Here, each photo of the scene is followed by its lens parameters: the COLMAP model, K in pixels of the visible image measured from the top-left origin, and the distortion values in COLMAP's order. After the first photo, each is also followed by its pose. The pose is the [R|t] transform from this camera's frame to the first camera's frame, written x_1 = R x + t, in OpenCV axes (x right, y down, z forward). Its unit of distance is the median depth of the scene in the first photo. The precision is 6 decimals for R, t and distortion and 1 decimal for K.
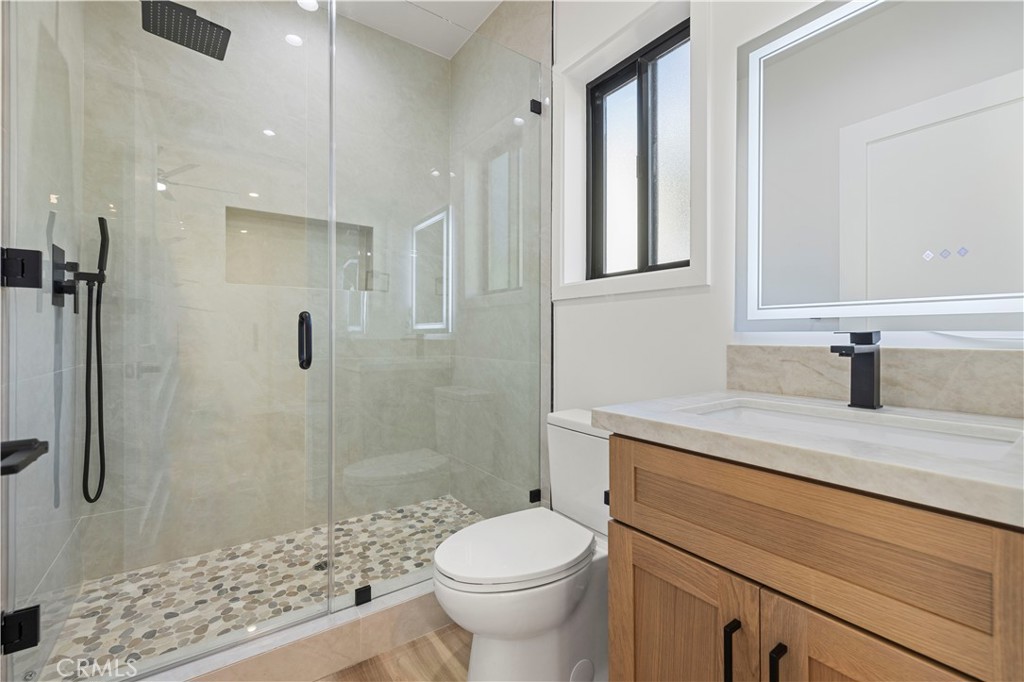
lens RADIAL K [[432.2, 0, 504.6], [0, 432.2, 341.3], [0, 0, 1]] dist [-0.001054, -0.000382]
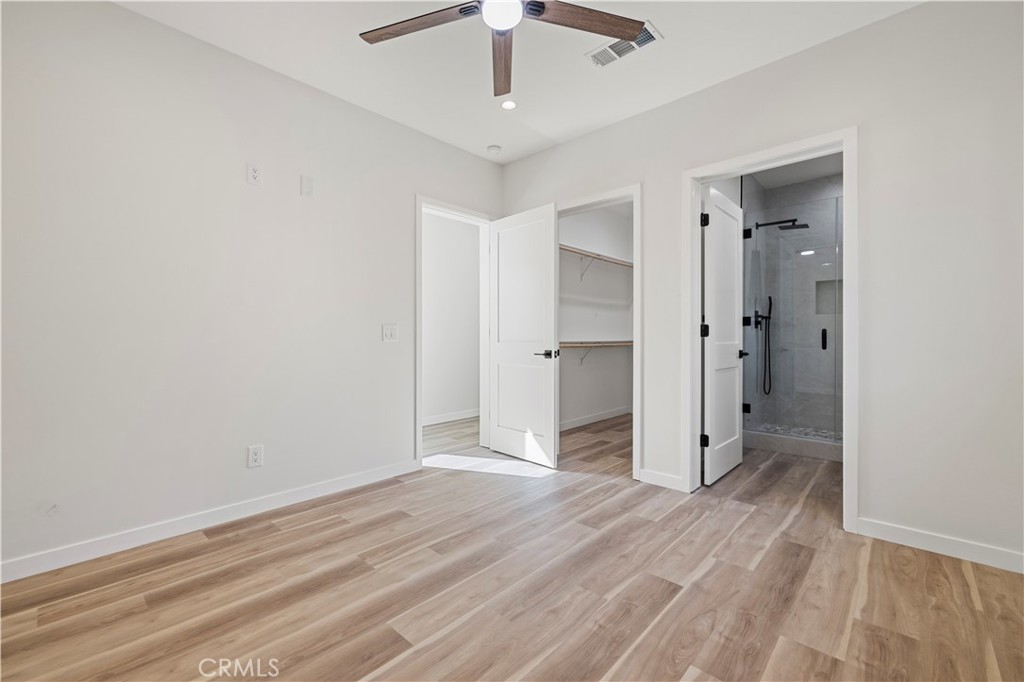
lens RADIAL K [[432.2, 0, 504.6], [0, 432.2, 341.3], [0, 0, 1]] dist [-0.001054, -0.000382]
pose [[0.196425, 0.006831, -0.980495, 1.766929], [-0.003289, 0.999975, 0.006307, 0.005400], [0.980513, 0.001986, 0.196442, -1.493844]]
